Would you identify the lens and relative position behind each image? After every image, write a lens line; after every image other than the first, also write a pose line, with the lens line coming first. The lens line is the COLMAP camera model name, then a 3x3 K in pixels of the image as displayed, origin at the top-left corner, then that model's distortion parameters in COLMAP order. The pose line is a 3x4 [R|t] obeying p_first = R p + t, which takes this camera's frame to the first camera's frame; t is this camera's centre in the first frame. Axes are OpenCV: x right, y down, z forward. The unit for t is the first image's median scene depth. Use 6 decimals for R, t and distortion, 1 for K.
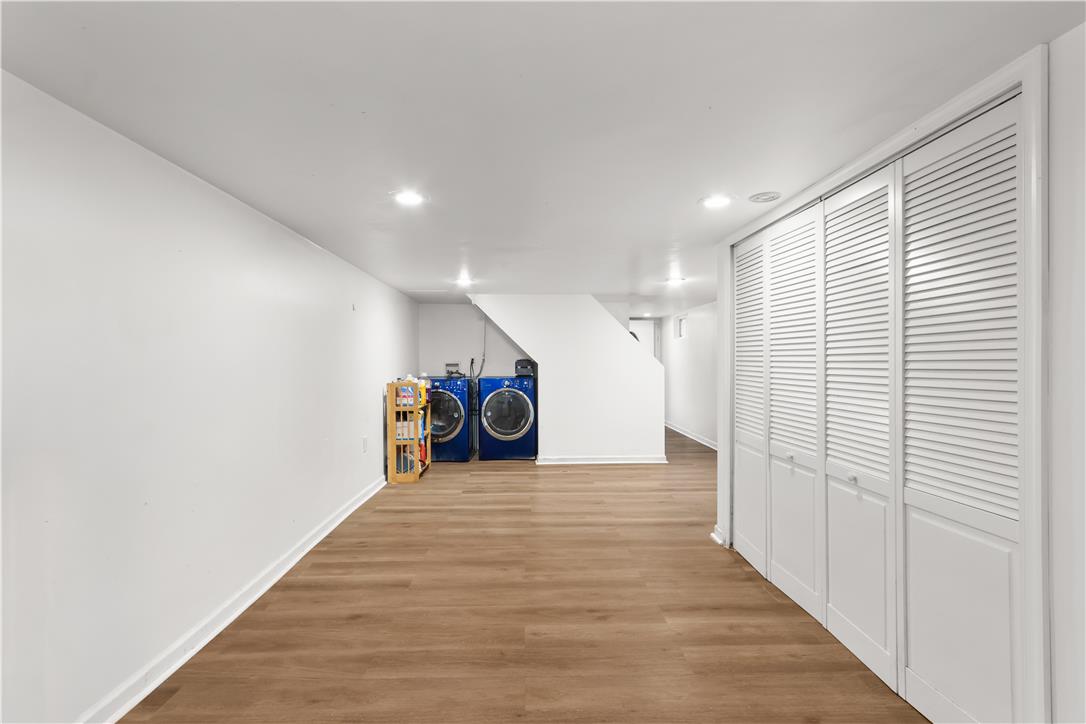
lens RADIAL K [[508.1, 0, 537.3], [0, 508.1, 360.7], [0, 0, 1]] dist [0.002835, 0.000166]
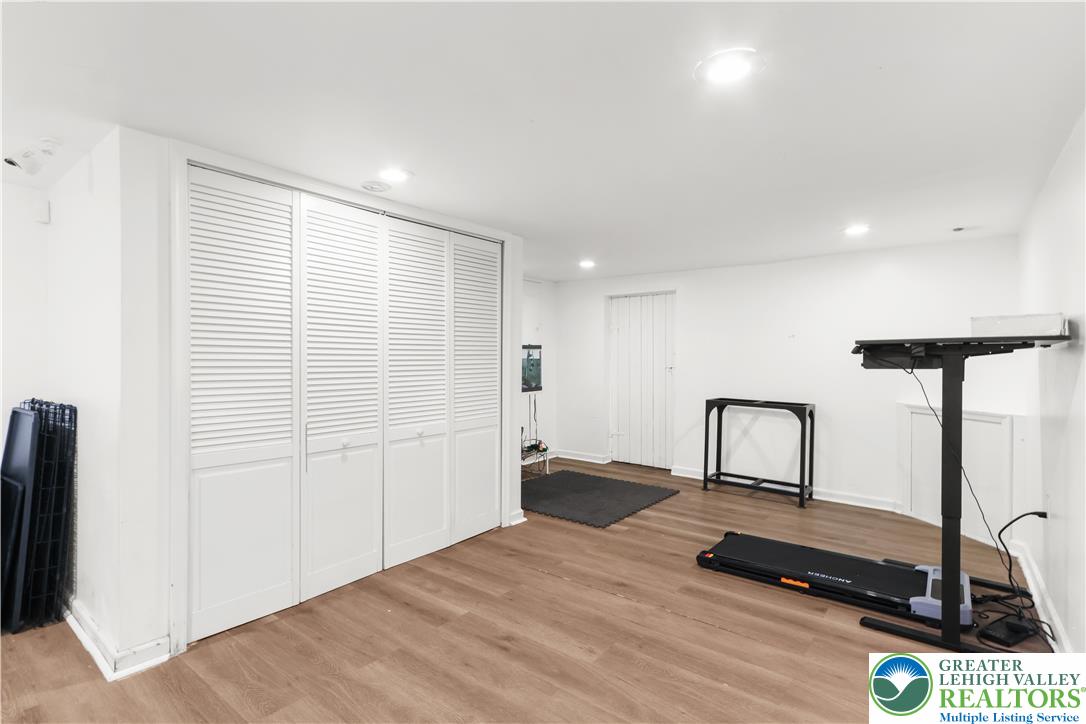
lens RADIAL K [[508.1, 0, 537.4], [0, 508.1, 357.9], [0, 0, 1]] dist [0.002835, 0.000166]
pose [[-0.757032, 0.001239, 0.653377, -0.530041], [0.004533, 0.999984, 0.003355, 0.018949], [-0.653362, 0.005502, -0.757026, 1.776463]]
